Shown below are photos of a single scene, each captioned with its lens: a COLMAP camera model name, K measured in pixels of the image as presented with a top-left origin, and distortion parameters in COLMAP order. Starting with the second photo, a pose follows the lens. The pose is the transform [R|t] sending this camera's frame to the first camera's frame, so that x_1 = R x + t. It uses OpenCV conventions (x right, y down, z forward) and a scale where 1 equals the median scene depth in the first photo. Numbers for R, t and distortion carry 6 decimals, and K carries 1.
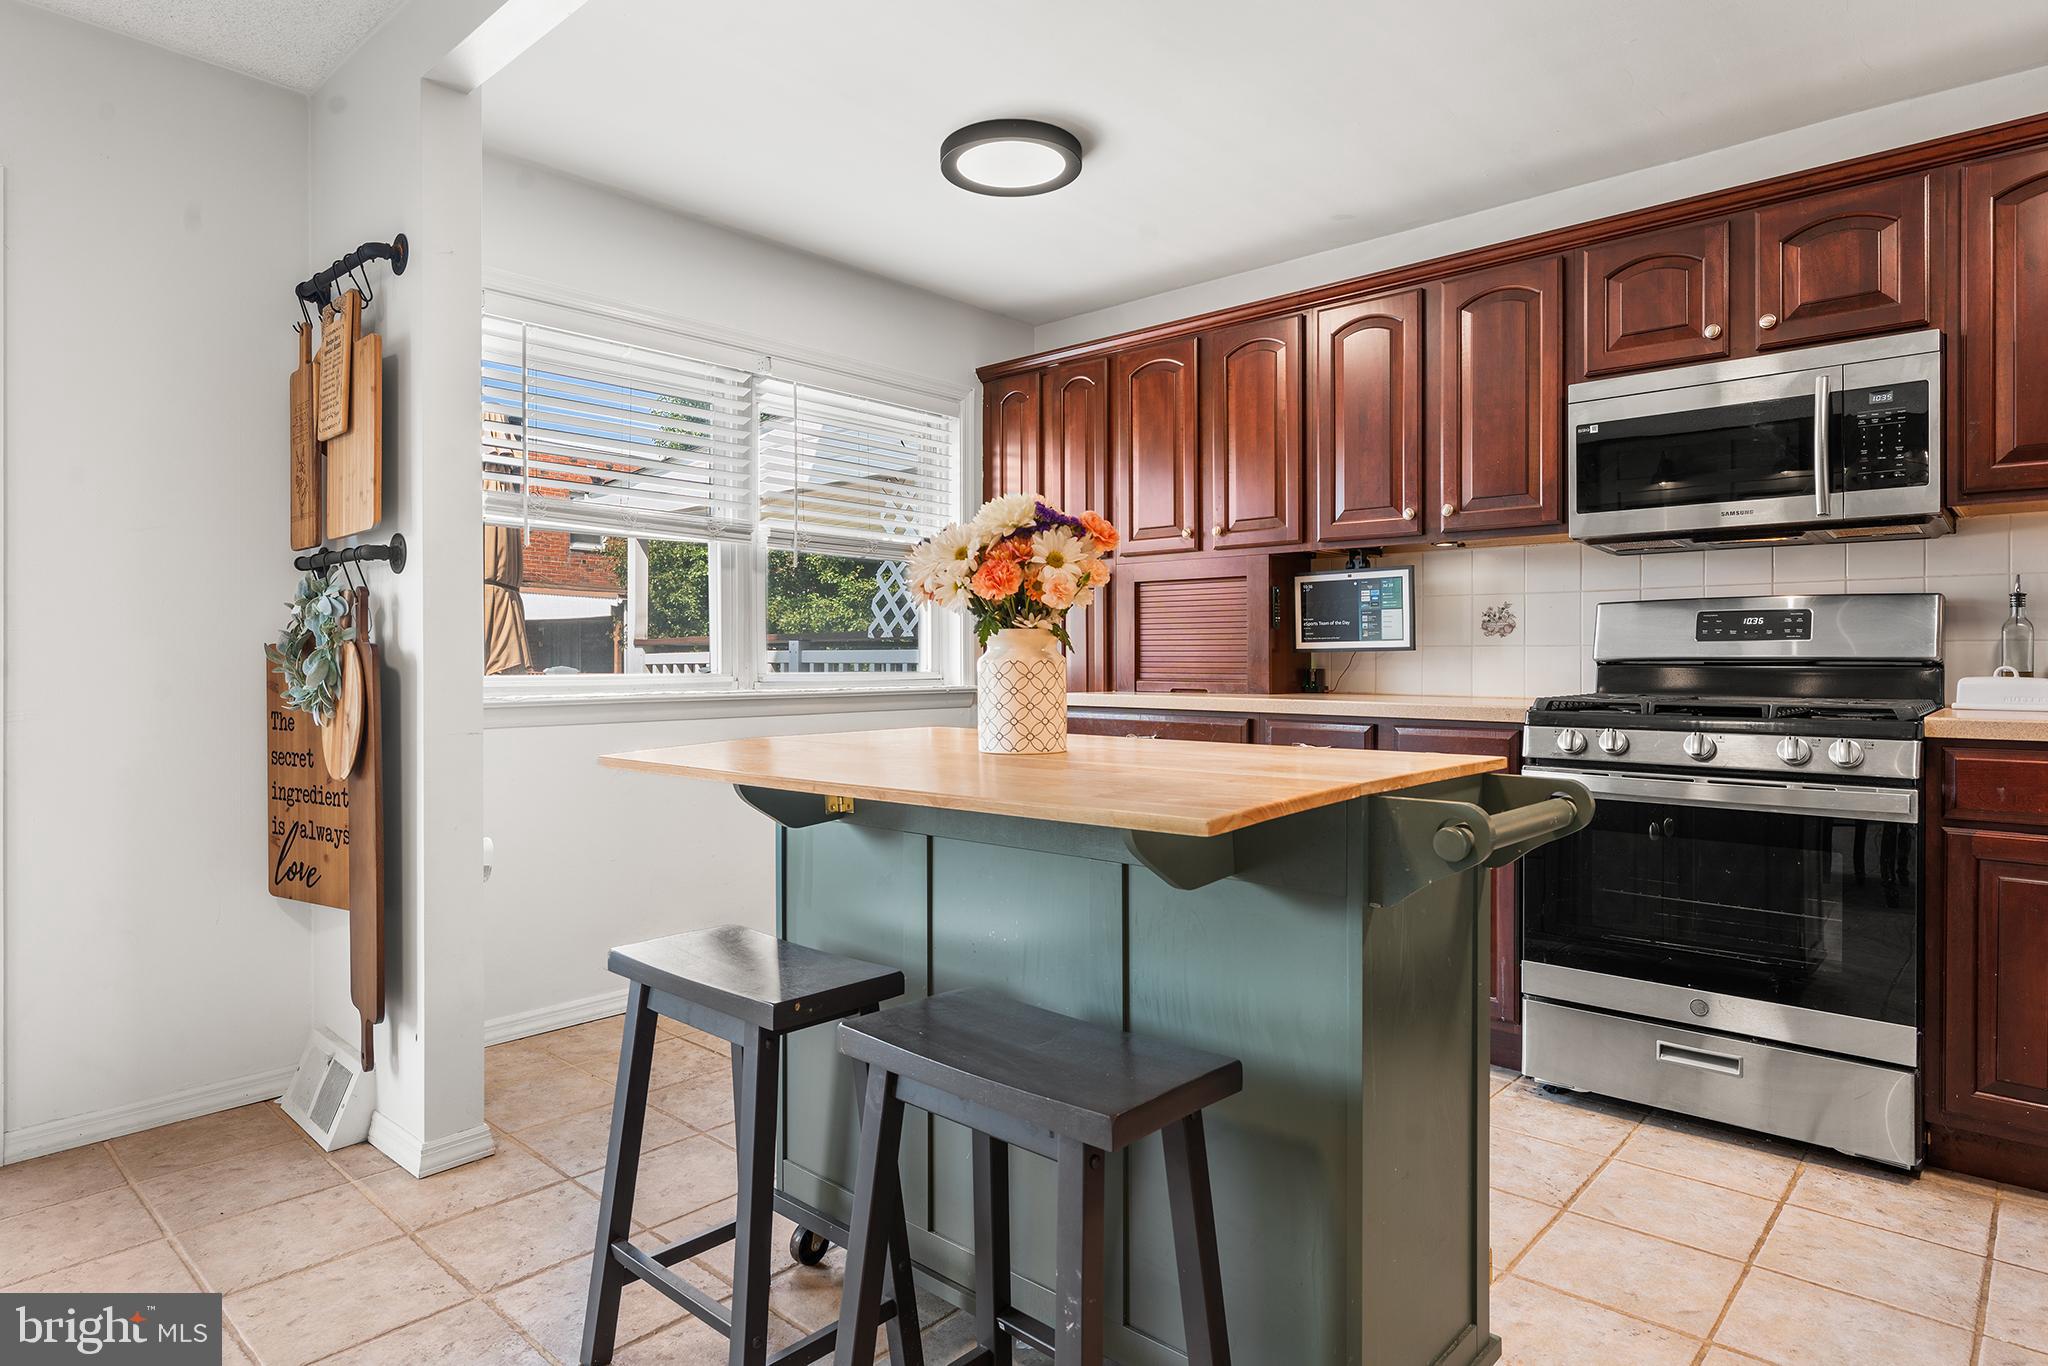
lens RADIAL K [[1138.3, 0, 1024.2], [0, 1138.3, 674.8], [0, 0, 1]] dist [0.001906, 0.000554]
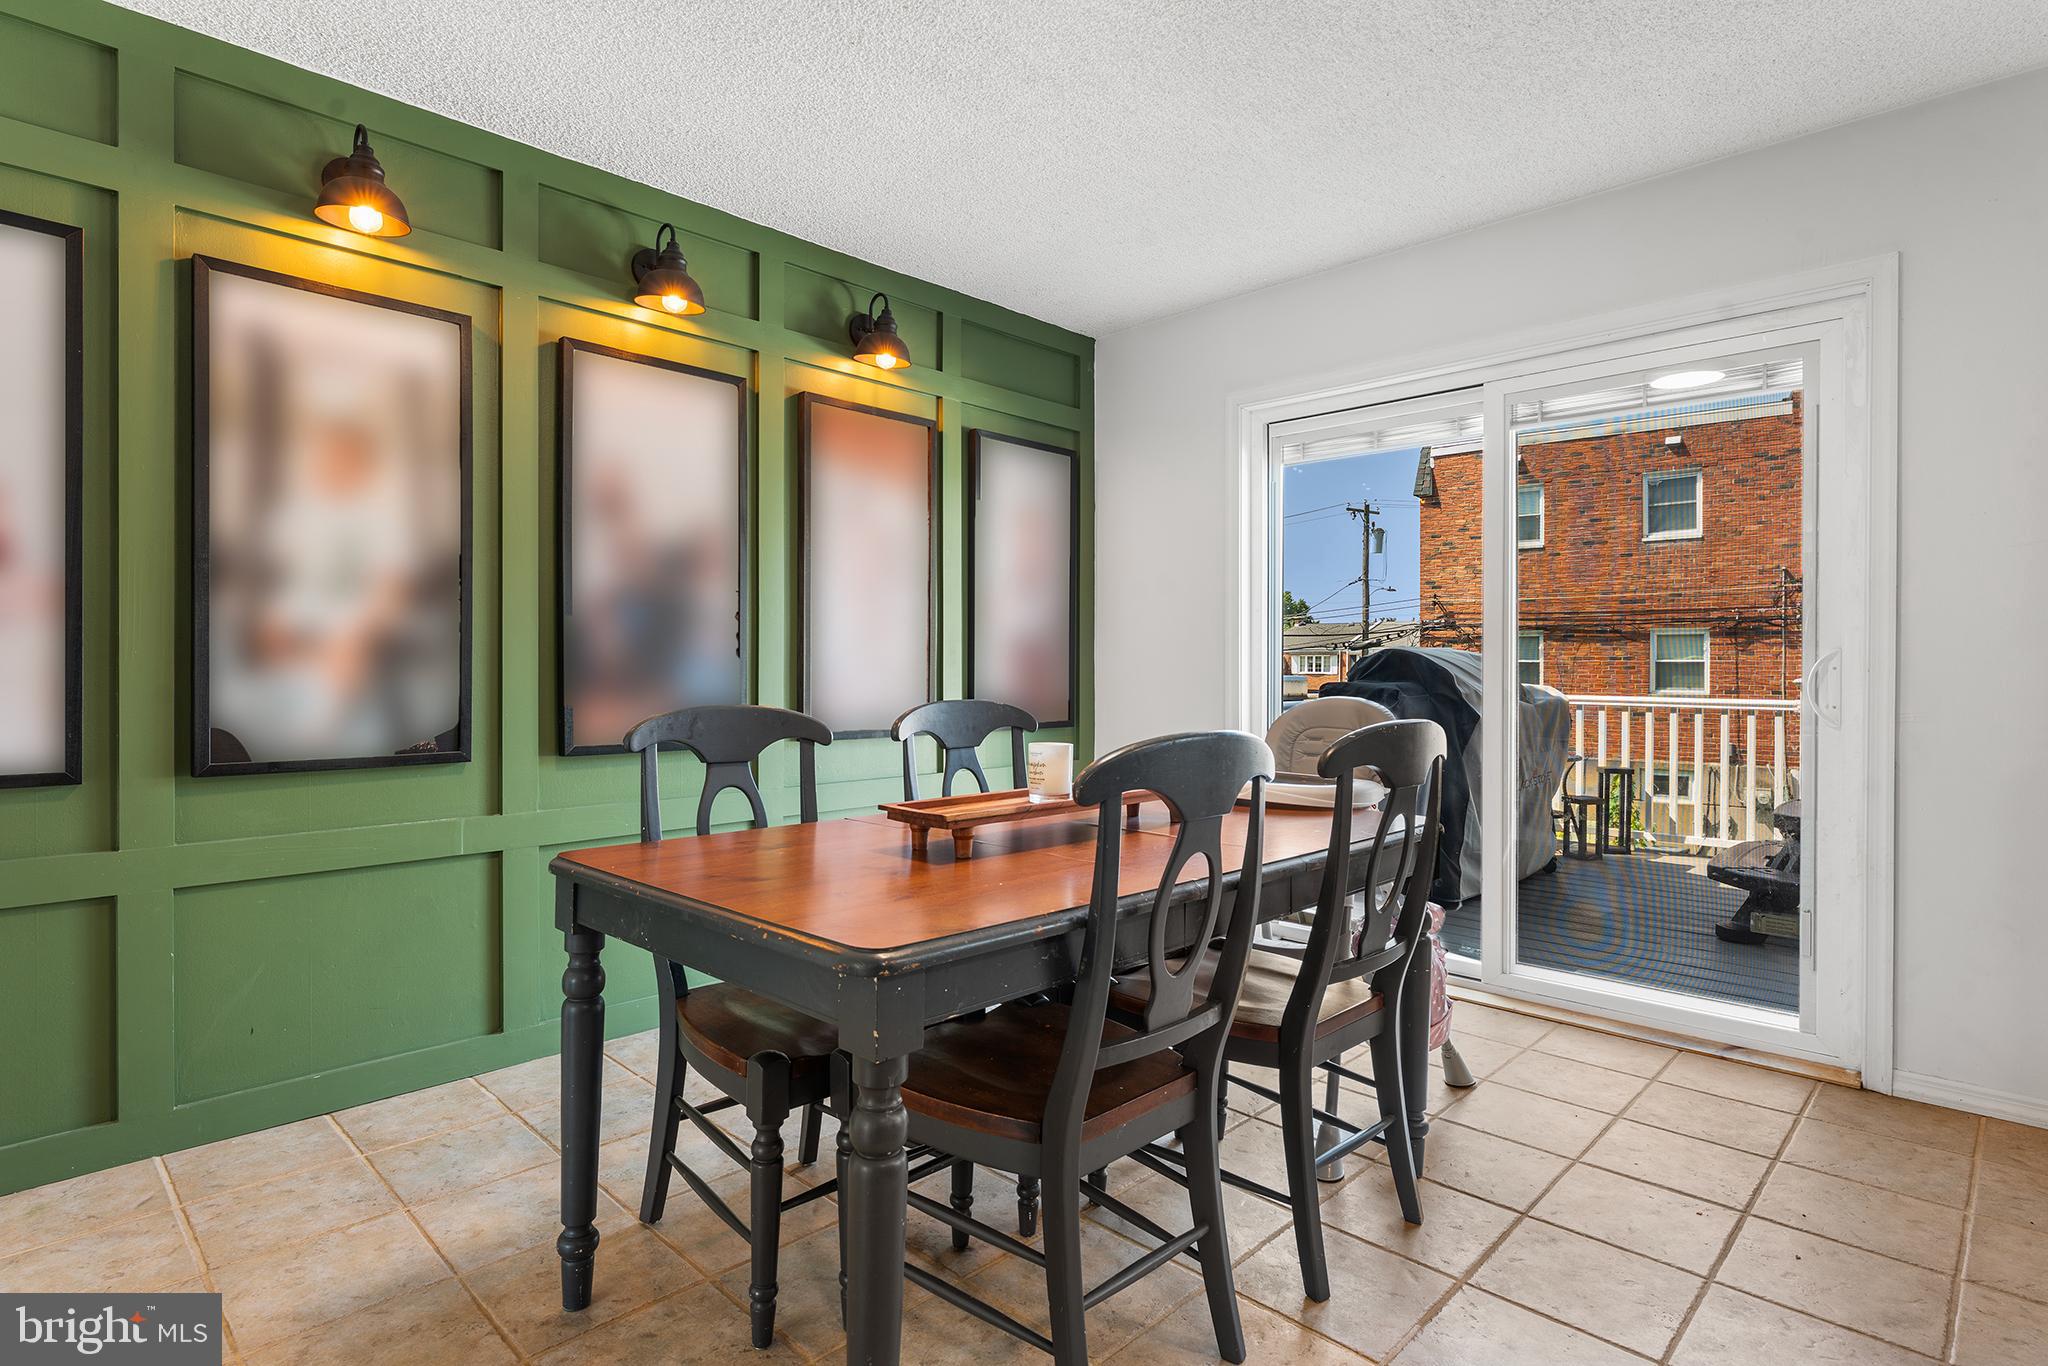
lens RADIAL K [[1051.2, 0, 1023.9], [0, 1051.2, 681.5], [0, 0, 1]] dist [-0.005441, -0.000508]
pose [[-0.043678, 0.006035, -0.999027, 0.242555], [-0.006789, 0.999957, 0.006337, -0.001192], [0.999023, 0.007059, -0.043635, 0.152117]]
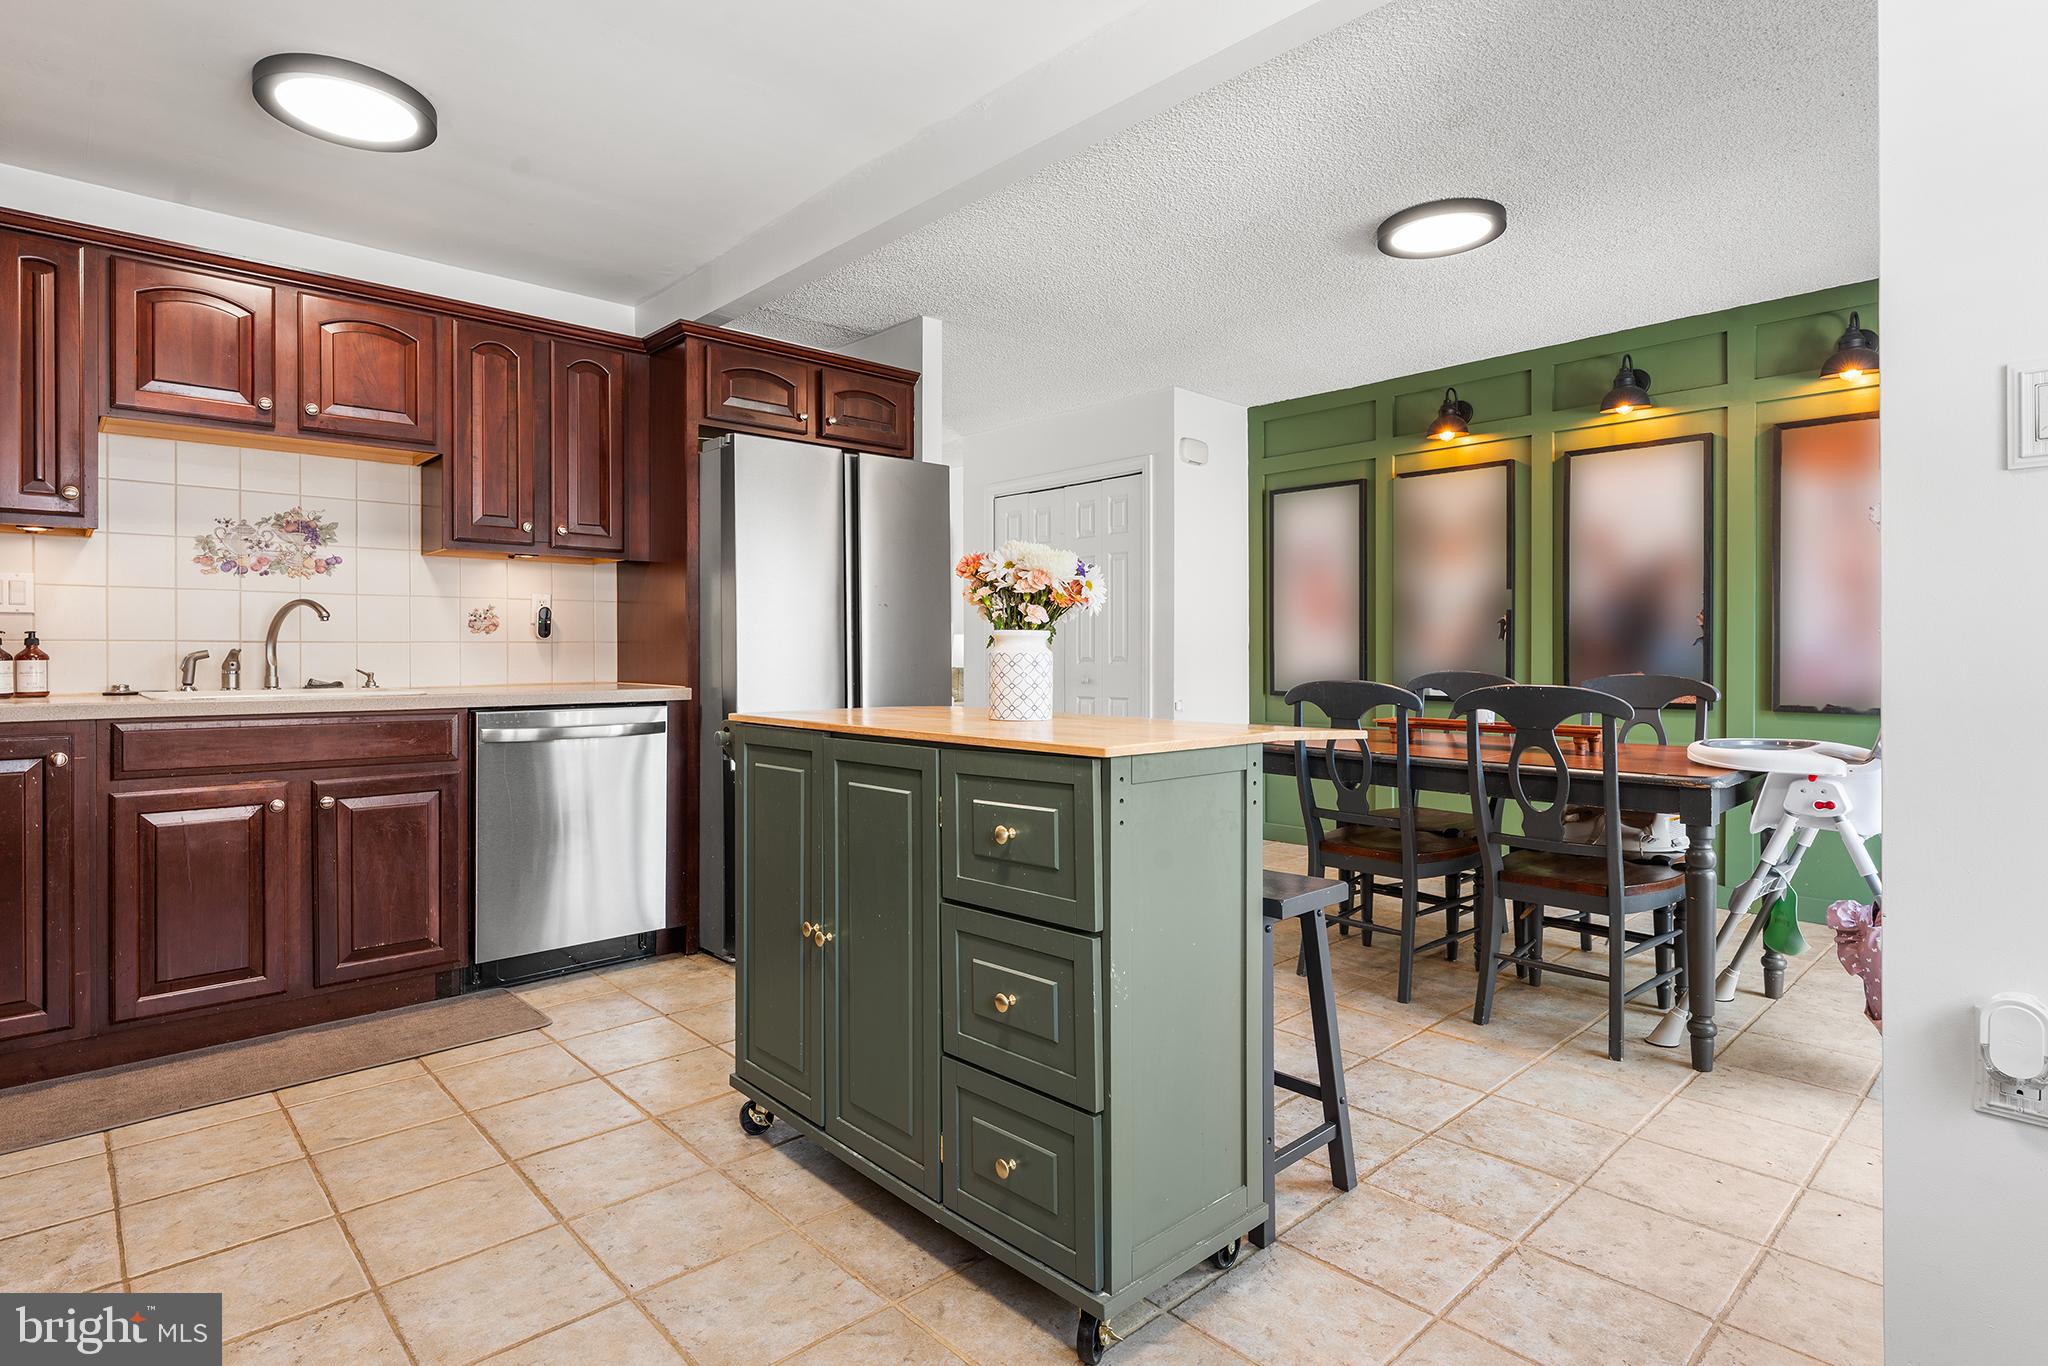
lens RADIAL K [[1042.8, 0, 1020.5], [0, 1042.8, 668.8], [0, 0, 1]] dist [-0.000131, 0.000010]
pose [[-0.996601, 0.000726, 0.082374, -0.349646], [0.001939, 0.999891, 0.014646, -0.000039], [-0.082354, 0.014756, -0.996494, 3.043794]]
